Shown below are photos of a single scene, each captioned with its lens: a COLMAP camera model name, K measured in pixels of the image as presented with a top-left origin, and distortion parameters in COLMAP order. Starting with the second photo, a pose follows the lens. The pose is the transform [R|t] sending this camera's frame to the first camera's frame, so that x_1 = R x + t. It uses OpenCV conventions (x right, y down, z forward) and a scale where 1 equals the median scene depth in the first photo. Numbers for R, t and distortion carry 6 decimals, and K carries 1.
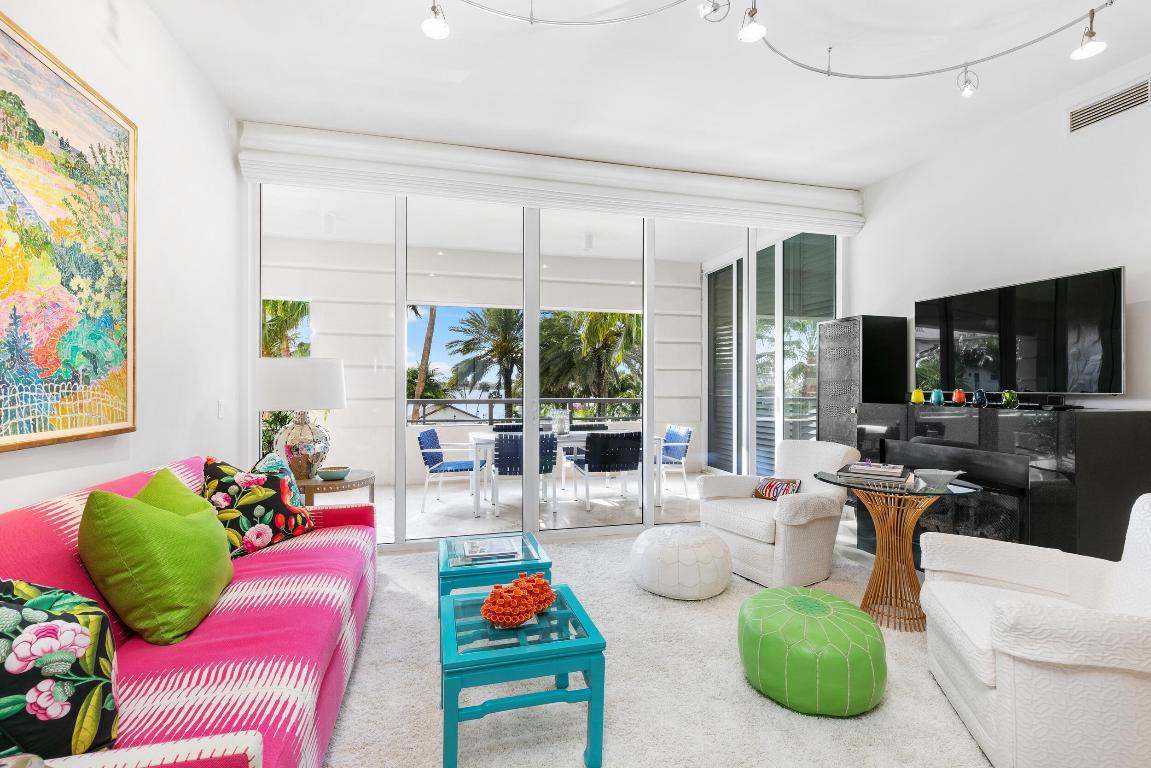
lens RADIAL K [[517.0, 0, 575.9], [0, 517.0, 384.1], [0, 0, 1]] dist [0.001524, 0.000748]
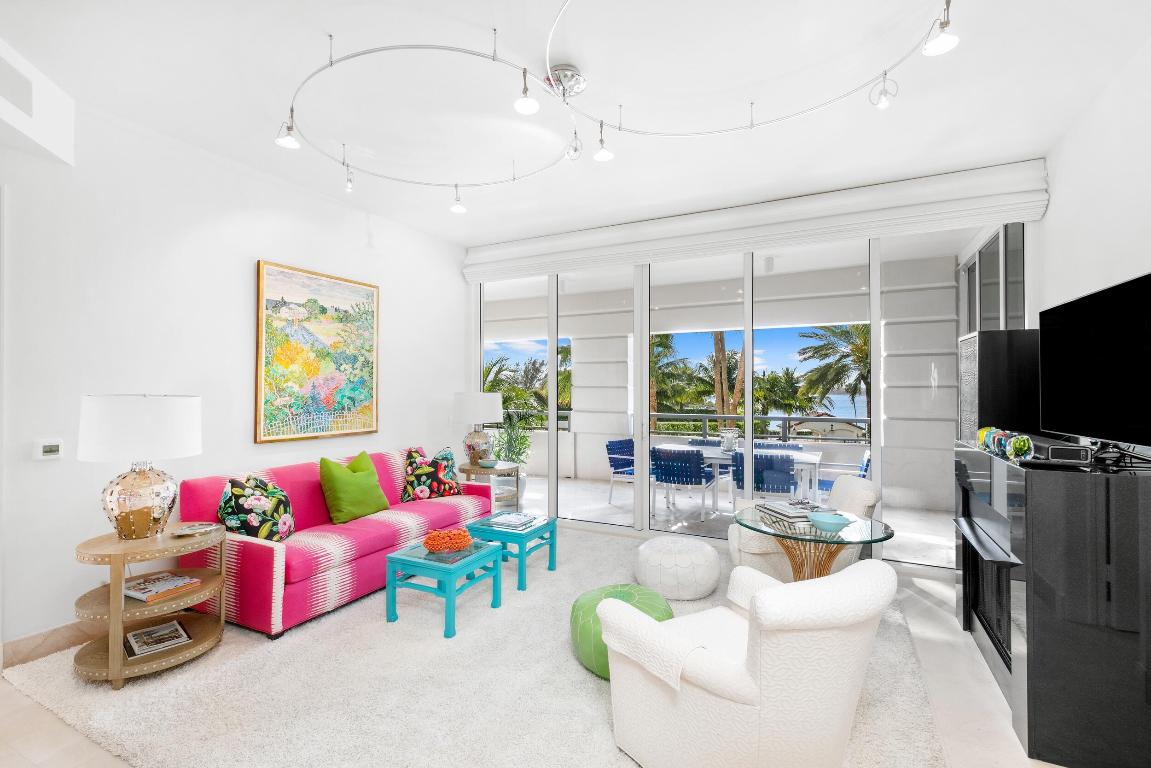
lens RADIAL K [[517.0, 0, 578.3], [0, 517.0, 385.1], [0, 0, 1]] dist [0.001524, 0.000748]
pose [[0.750215, -0.006928, -0.661158, 1.073507], [0.002059, 0.999965, -0.008141, -0.076669], [0.661191, 0.004746, 0.750202, -0.027886]]
